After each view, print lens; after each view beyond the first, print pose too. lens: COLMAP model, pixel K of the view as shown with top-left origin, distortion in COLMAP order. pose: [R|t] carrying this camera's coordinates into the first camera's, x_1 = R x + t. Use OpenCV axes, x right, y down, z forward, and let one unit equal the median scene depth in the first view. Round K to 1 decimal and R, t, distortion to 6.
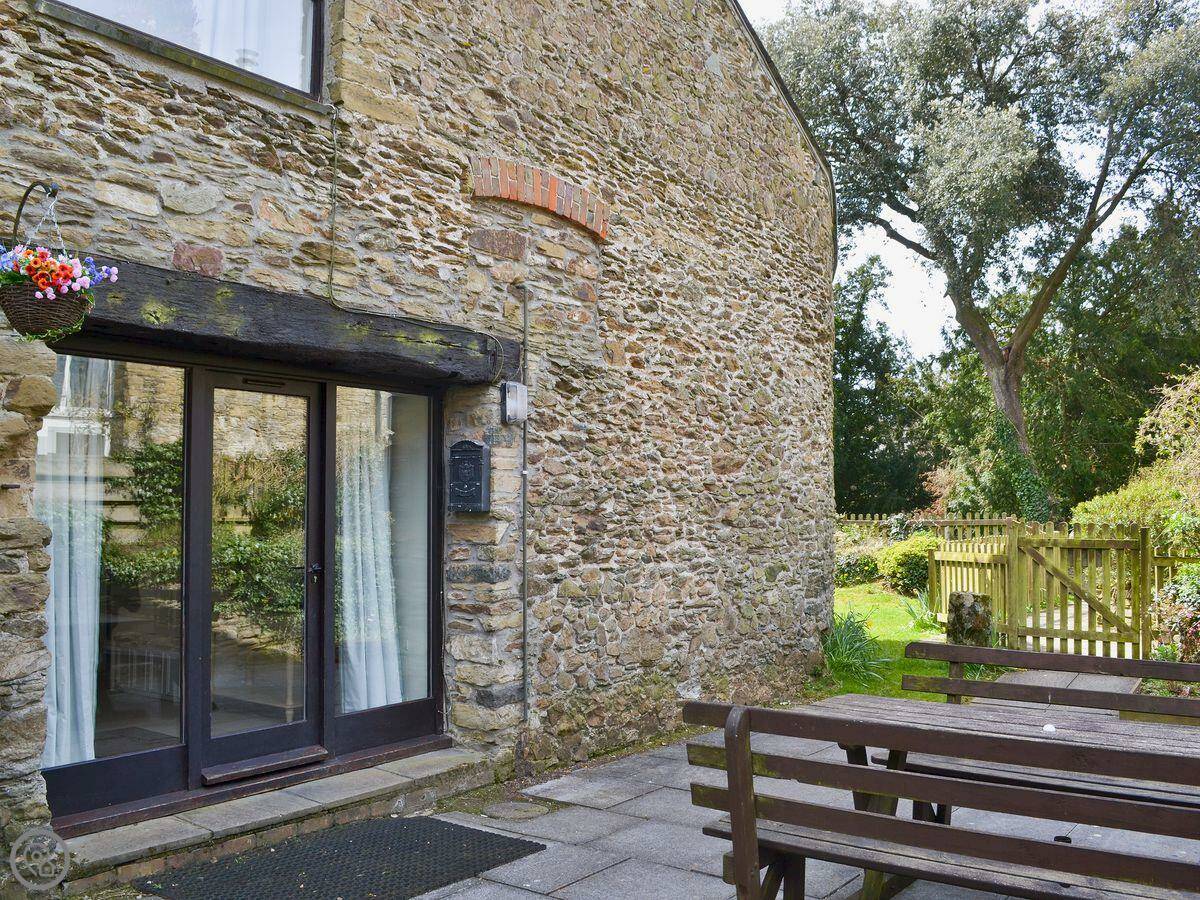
lens RADIAL K [[1096.5, 0, 599.1], [0, 1096.5, 449.8], [0, 0, 1]] dist [-0.127646, -0.000419]
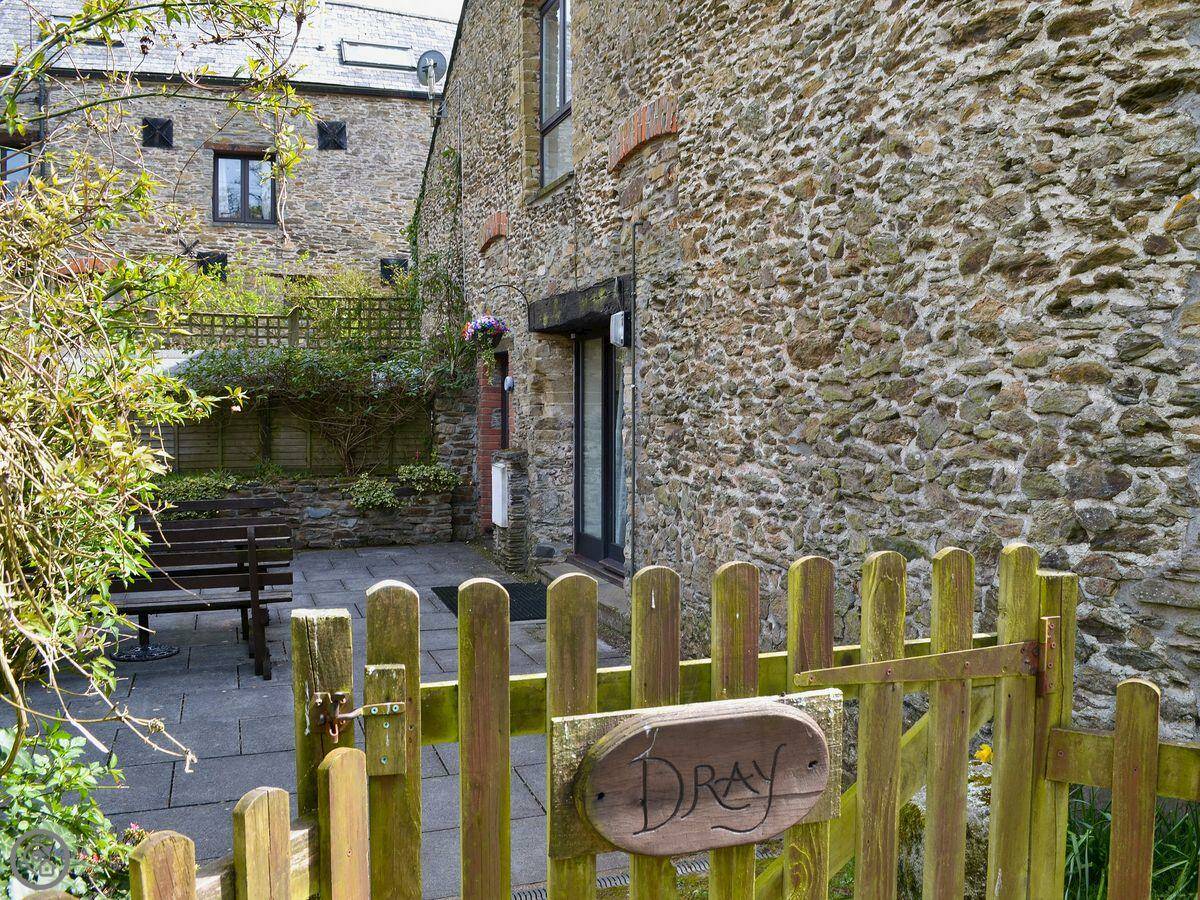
lens RADIAL K [[1096.5, 0, 599.1], [0, 1096.5, 449.8], [0, 0, 1]] dist [-0.127646, -0.000419]
pose [[-0.580827, 0.039389, -0.813073, 0.711478], [0.048997, 0.998709, 0.013381, 0.055892], [0.812551, -0.032066, -0.582007, 1.299050]]
